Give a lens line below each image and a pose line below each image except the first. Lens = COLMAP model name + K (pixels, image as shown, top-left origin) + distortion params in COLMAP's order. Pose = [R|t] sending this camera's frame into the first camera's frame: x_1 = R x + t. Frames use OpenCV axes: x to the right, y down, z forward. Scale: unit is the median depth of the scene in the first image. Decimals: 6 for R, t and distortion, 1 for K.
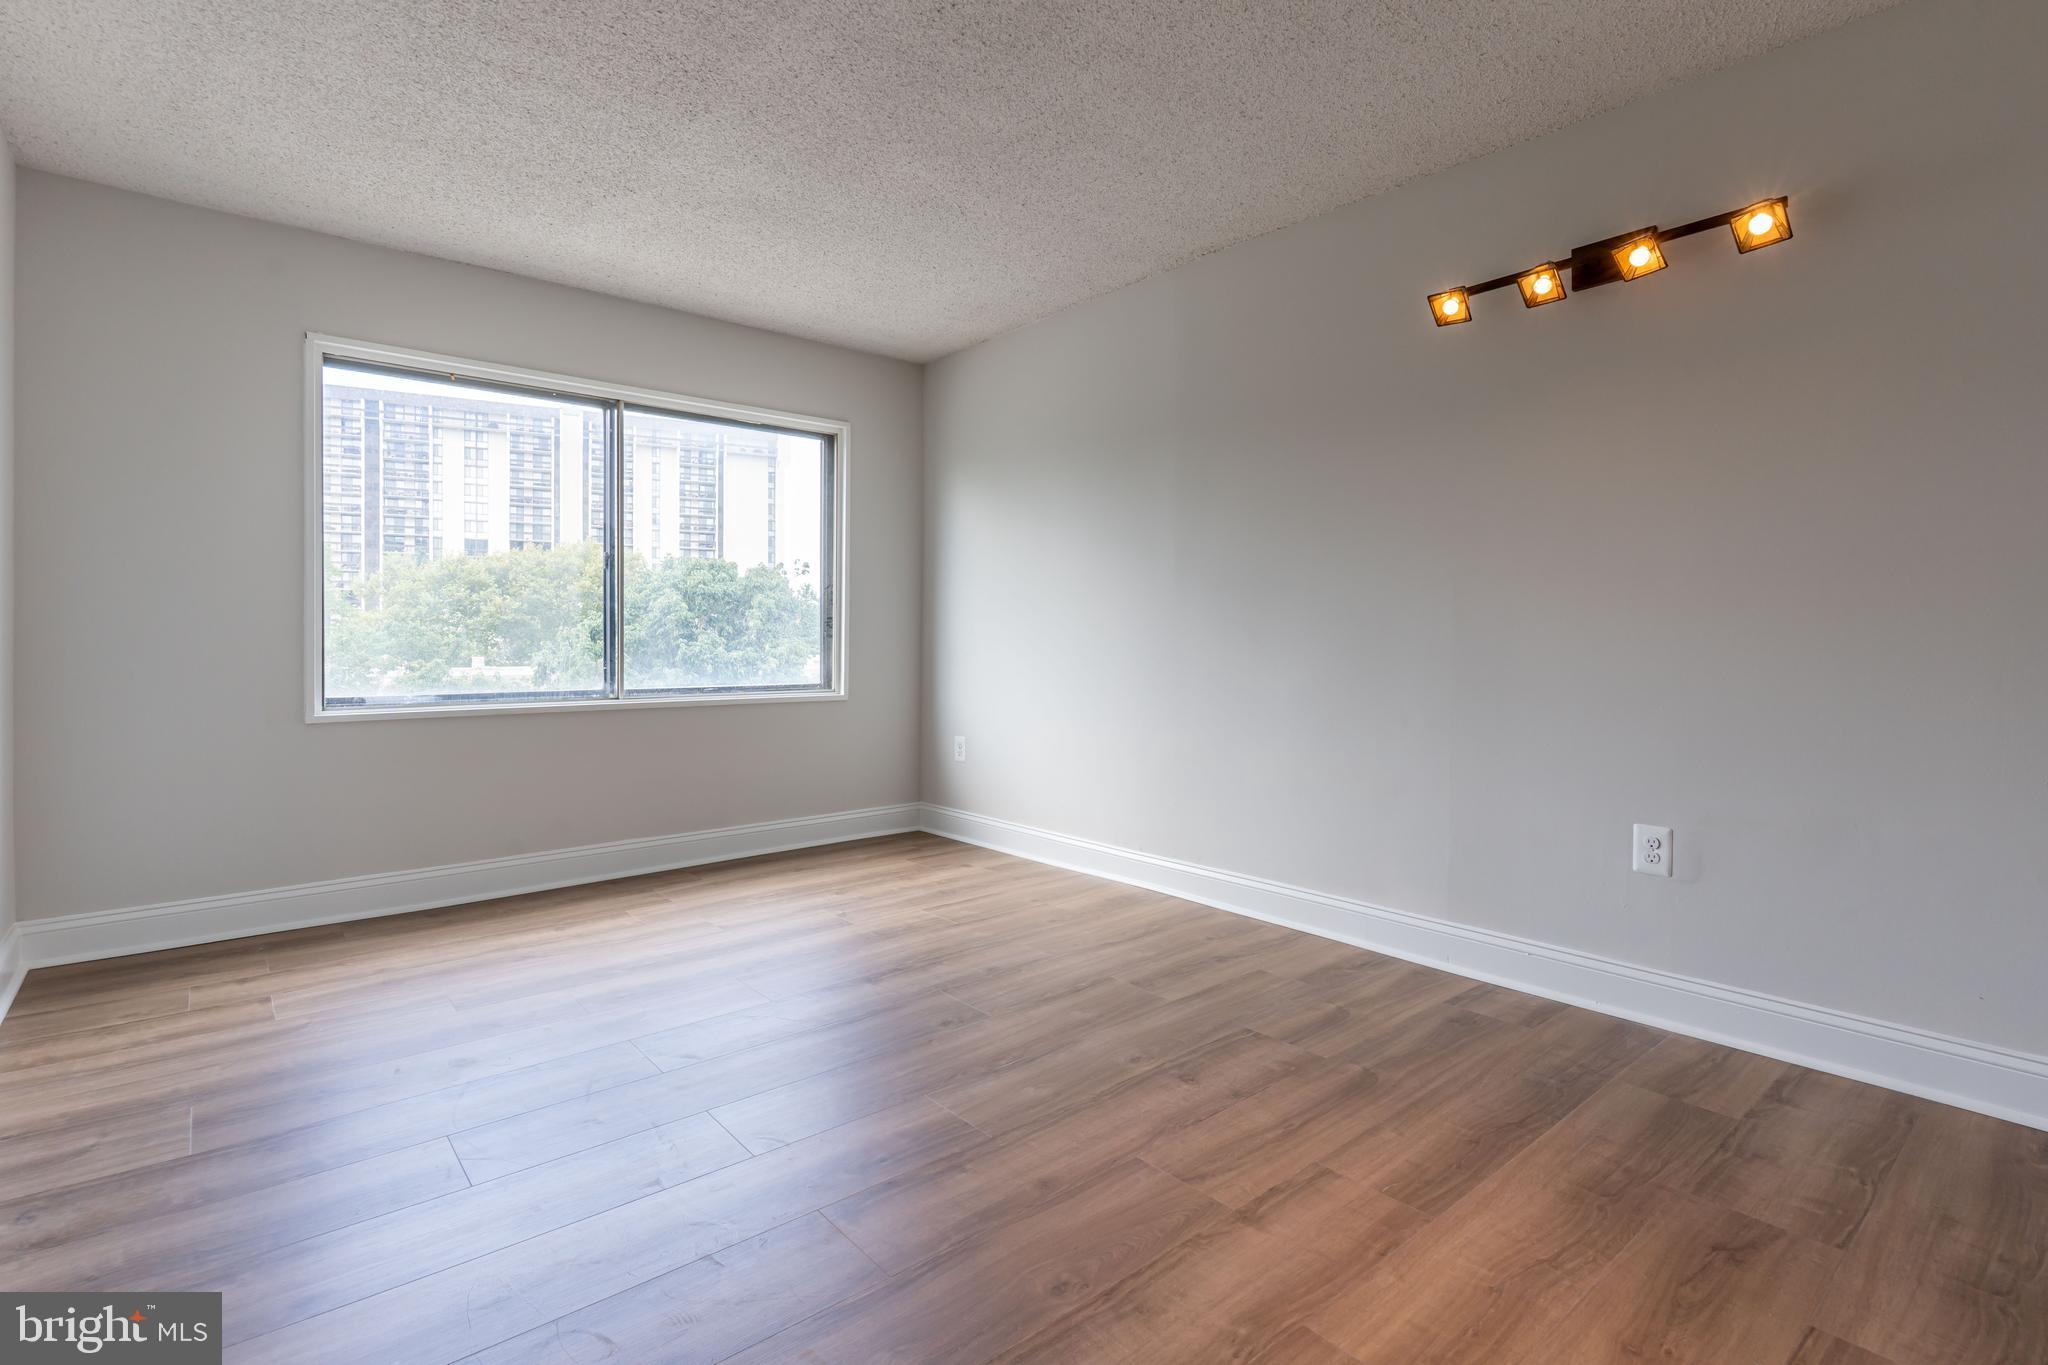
lens RADIAL K [[979.2, 0, 1027.6], [0, 979.2, 665.7], [0, 0, 1]] dist [0.001447, -0.000290]
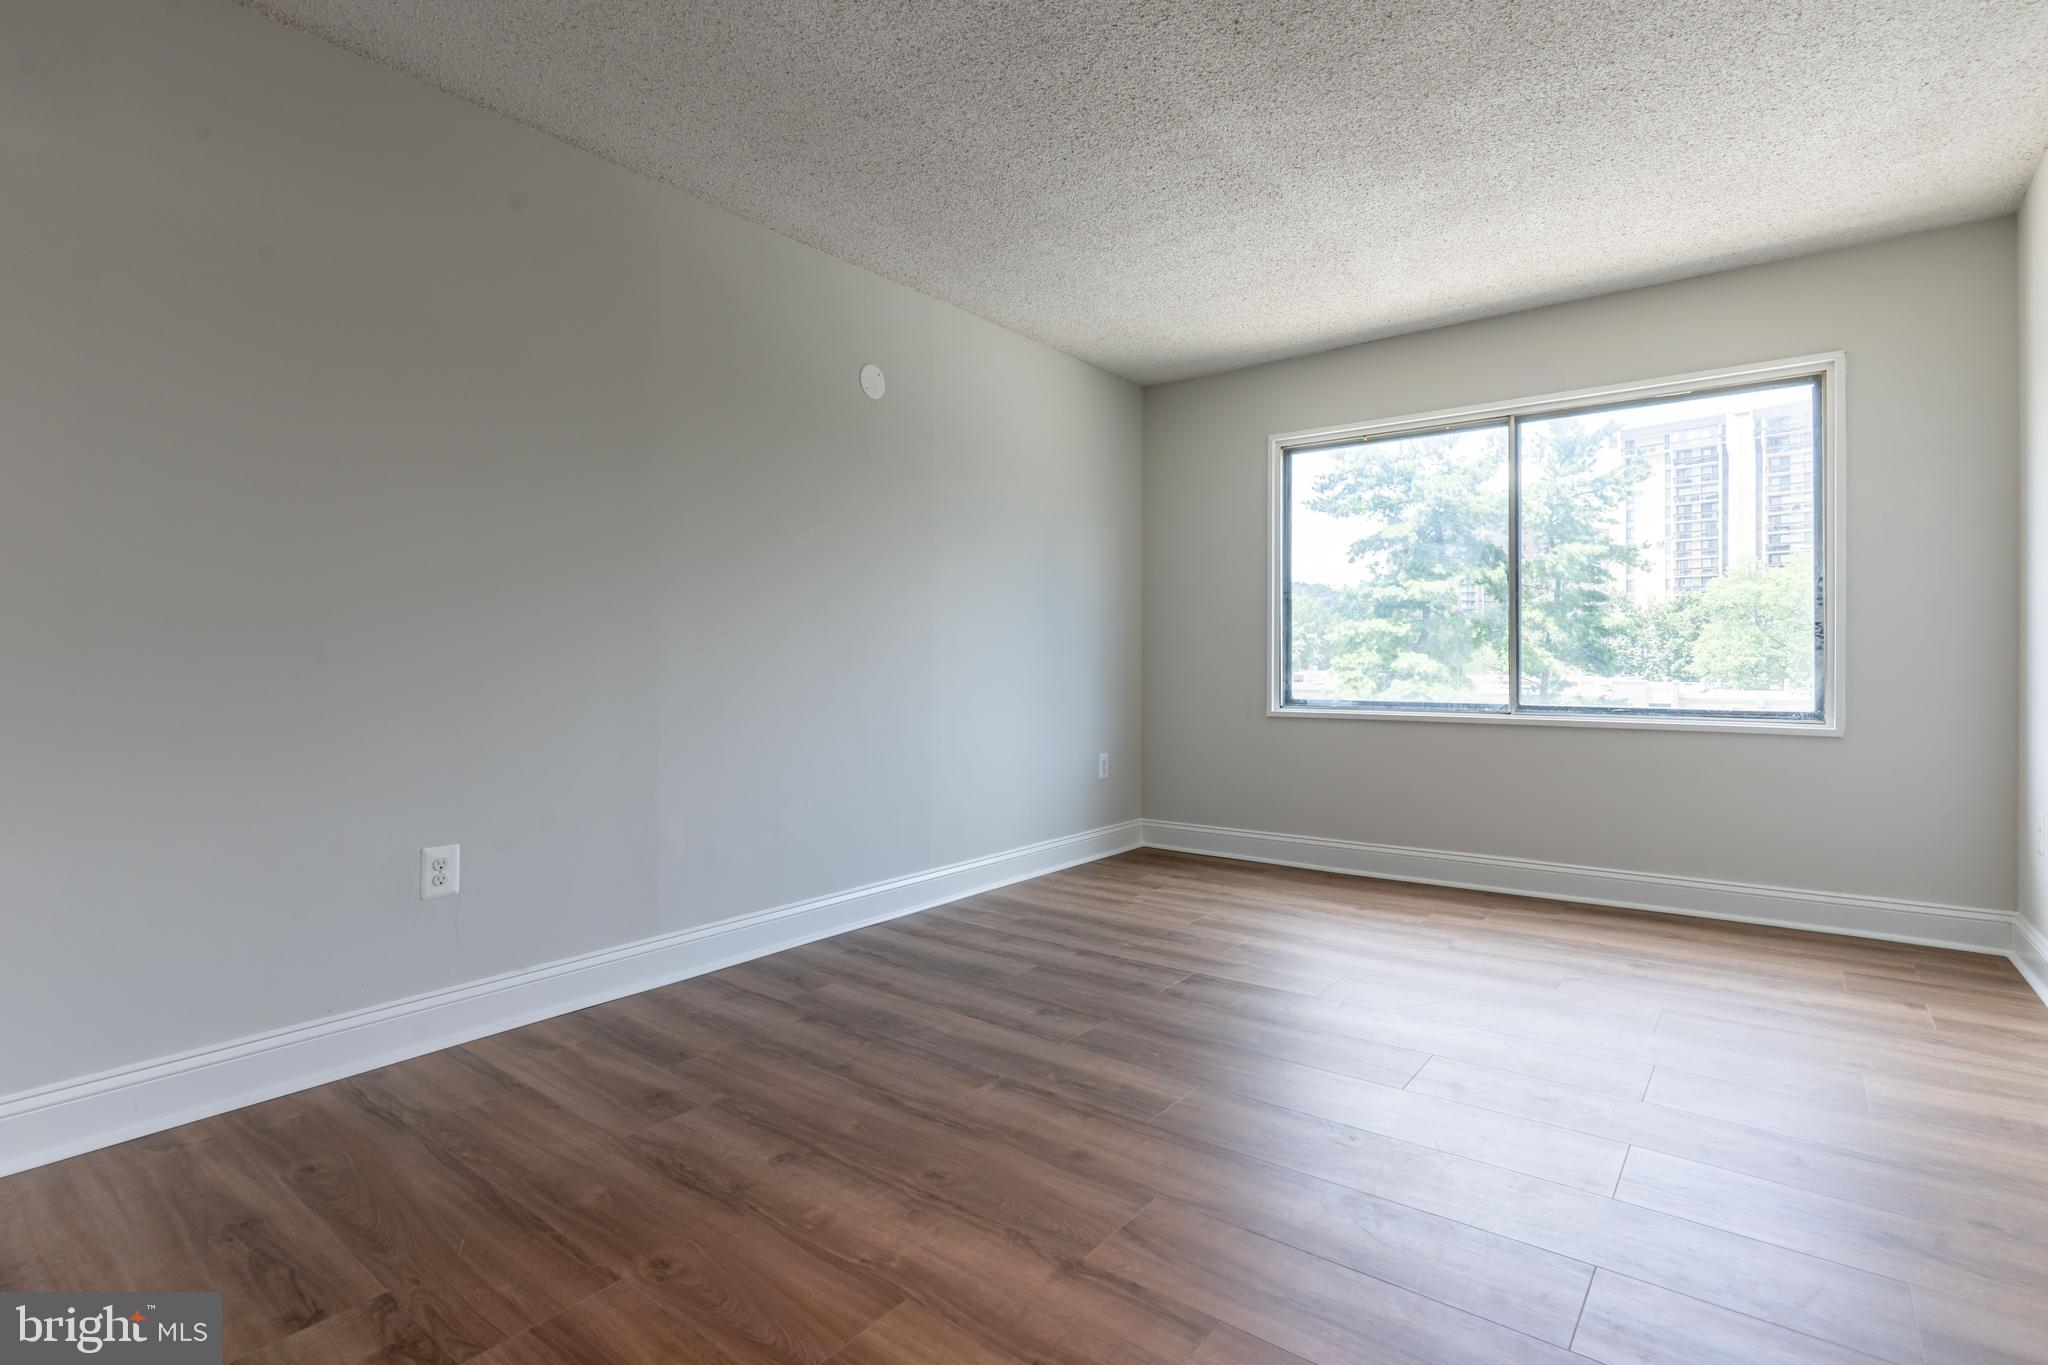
lens RADIAL K [[979.2, 0, 1018.7], [0, 979.2, 671.0], [0, 0, 1]] dist [0.001447, -0.000290]
pose [[0.198700, 0.008357, -0.980025, 0.662685], [-0.024462, 0.999694, 0.003565, -0.001350], [0.979755, 0.023264, 0.198843, 0.447834]]
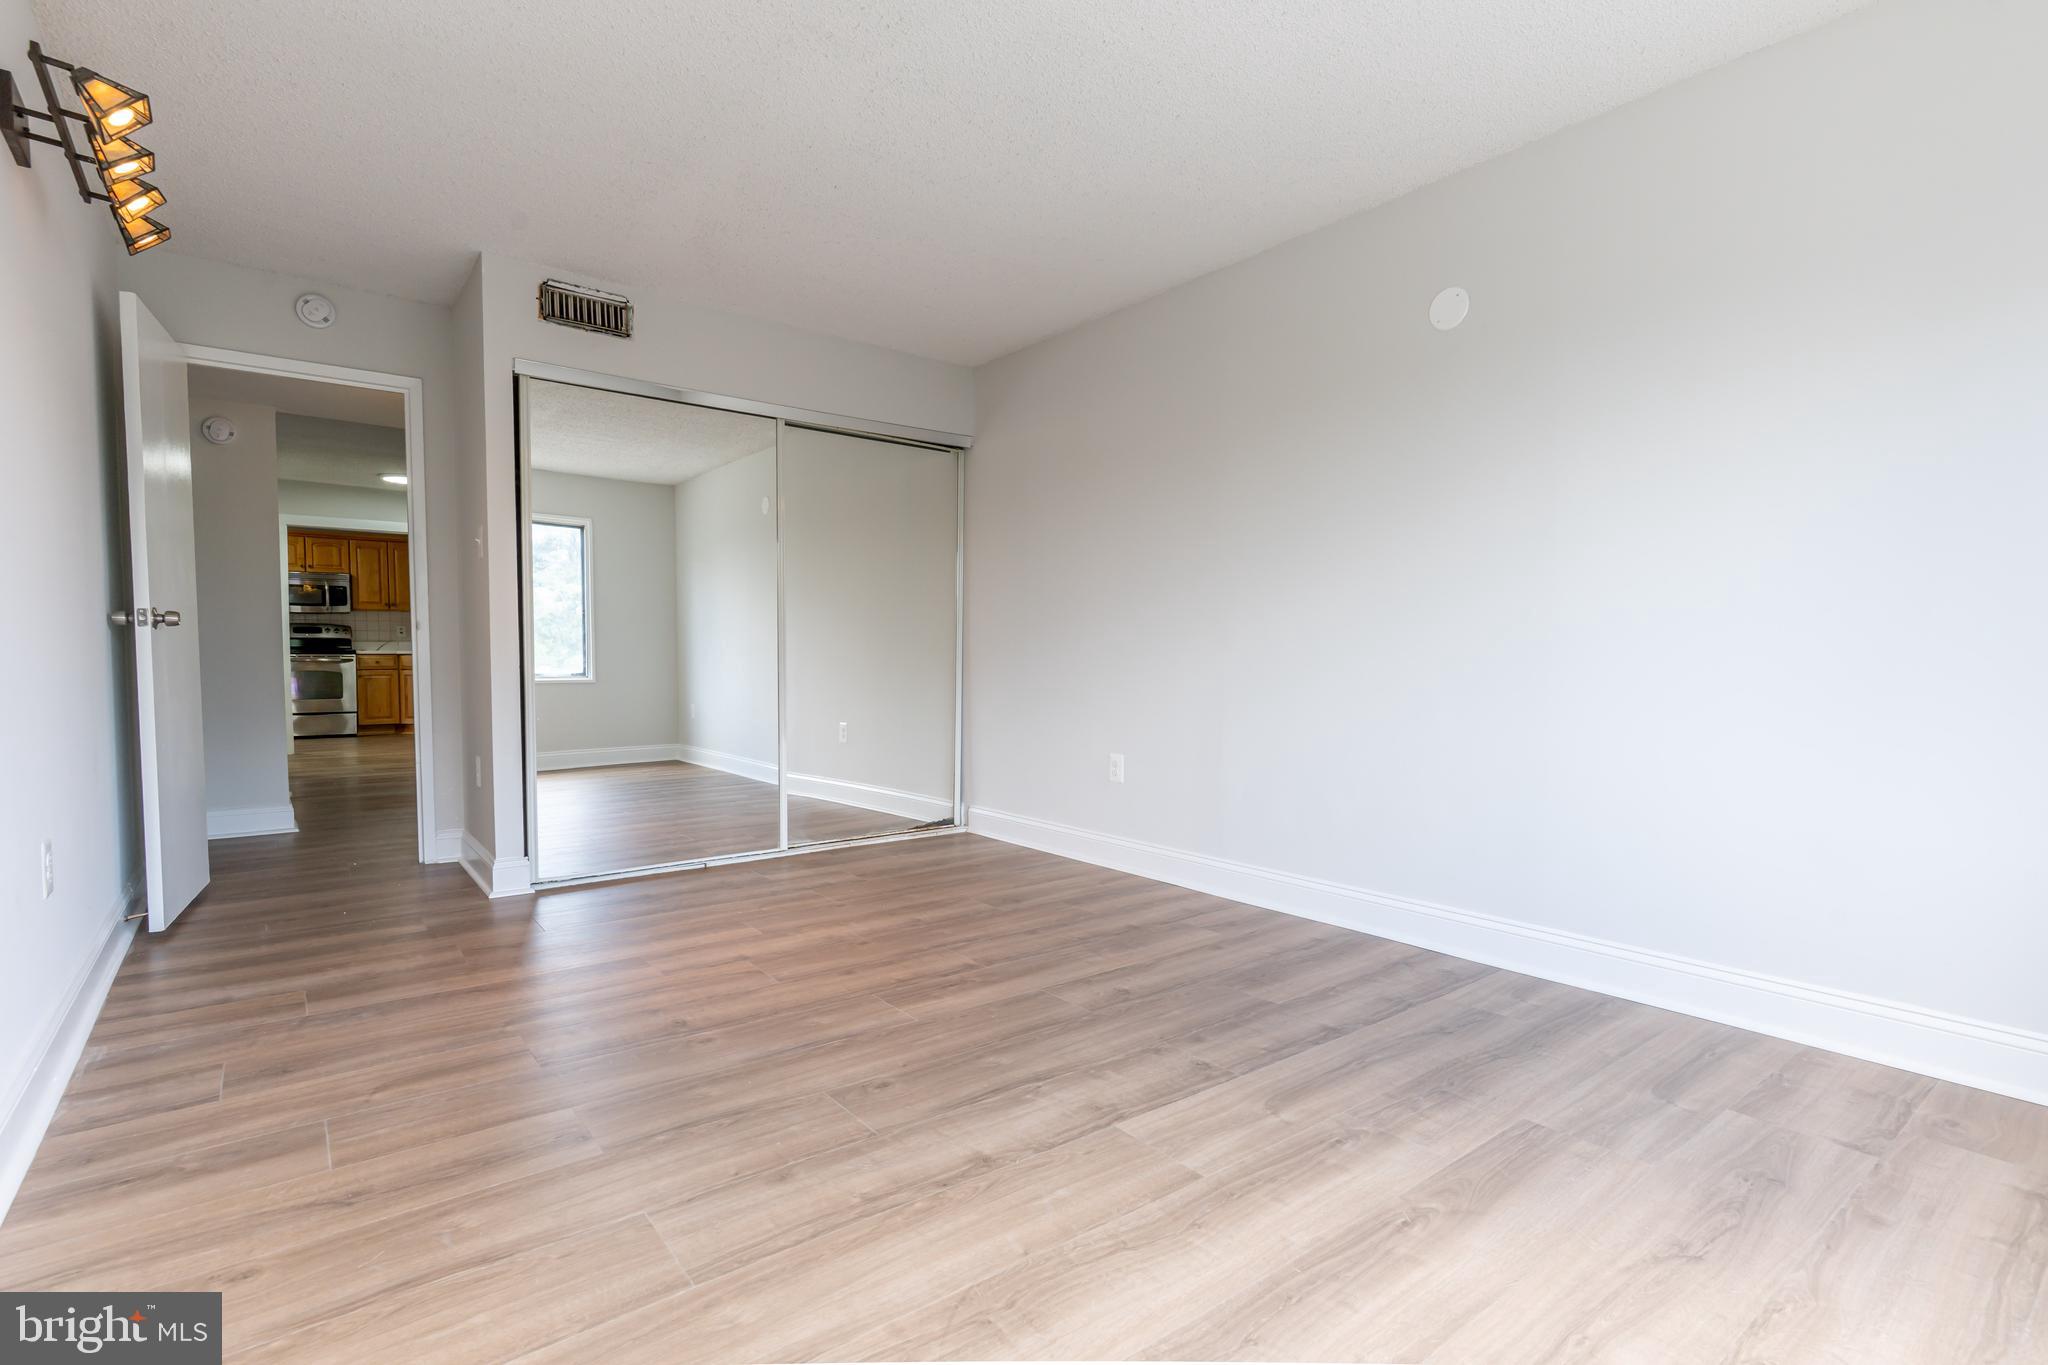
lens RADIAL K [[979.2, 0, 1032.6], [0, 979.2, 697.8], [0, 0, 1]] dist [0.001447, -0.000290]
pose [[-0.999224, -0.006503, 0.038843, -0.214516], [-0.003752, 0.997507, 0.070463, -0.019237], [-0.039204, 0.070263, -0.996758, 1.607512]]
